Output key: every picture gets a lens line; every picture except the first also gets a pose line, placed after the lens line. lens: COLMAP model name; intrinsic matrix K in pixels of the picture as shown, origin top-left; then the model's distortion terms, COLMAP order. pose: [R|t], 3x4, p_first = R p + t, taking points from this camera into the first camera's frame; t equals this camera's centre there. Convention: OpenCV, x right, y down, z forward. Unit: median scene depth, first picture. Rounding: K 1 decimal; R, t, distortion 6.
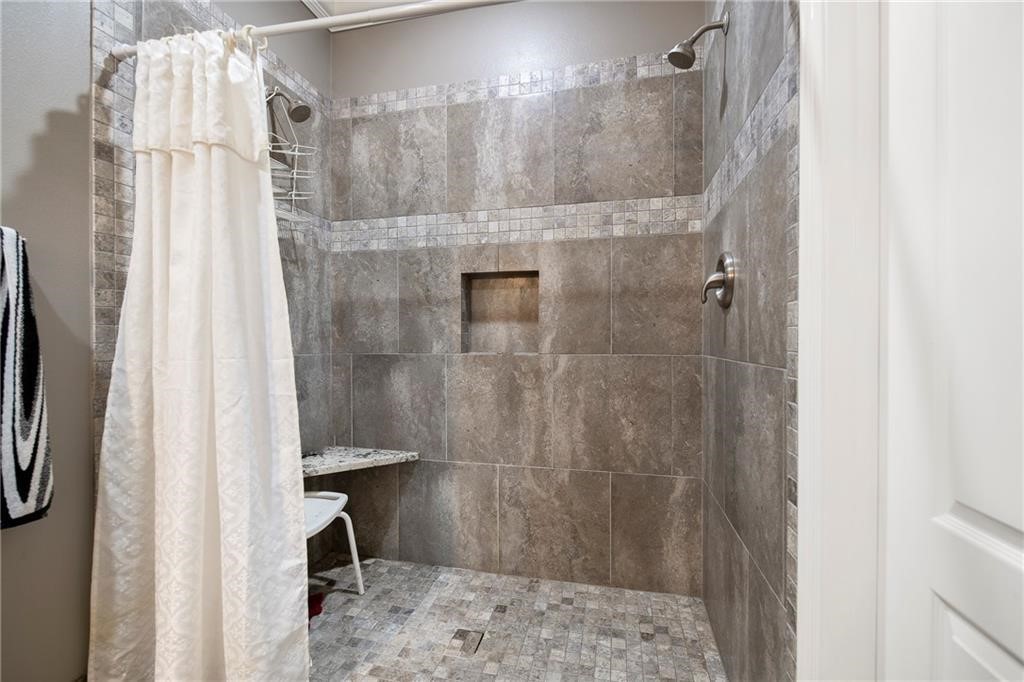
lens RADIAL K [[428.8, 0, 516.9], [0, 428.8, 338.6], [0, 0, 1]] dist [-0.000392, -0.000293]
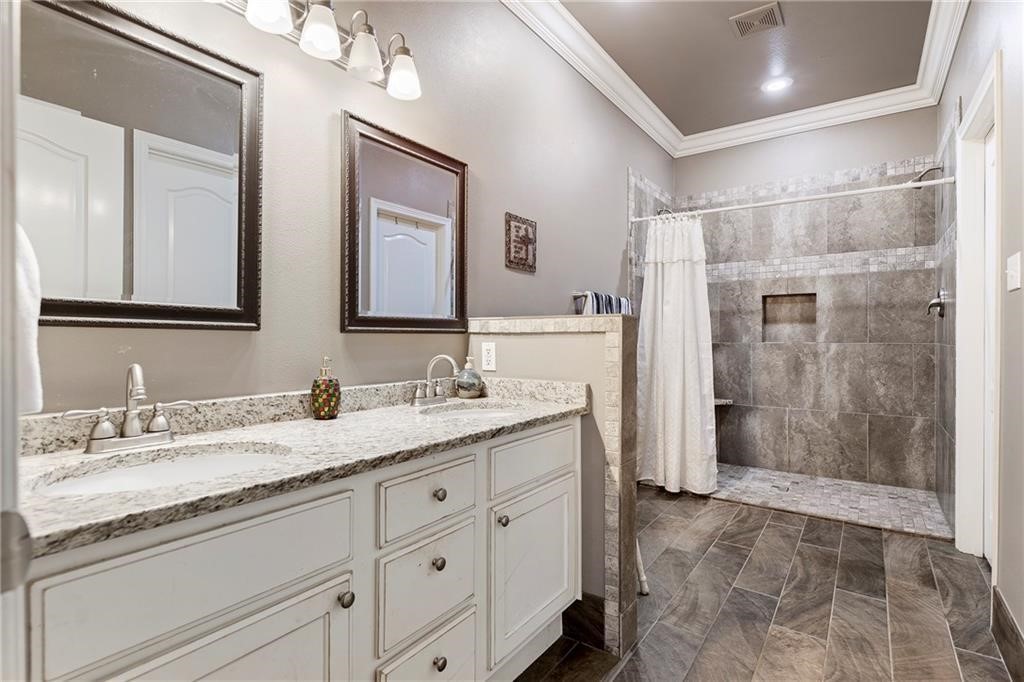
lens RADIAL K [[491.6, 0, 509.1], [0, 491.6, 337.1], [0, 0, 1]] dist [-0.002119, -0.001733]
pose [[0.919919, -0.001953, -0.392105, -0.308206], [0.004727, 0.999970, 0.006111, -0.003730], [0.392081, -0.007475, 0.919900, -1.268291]]
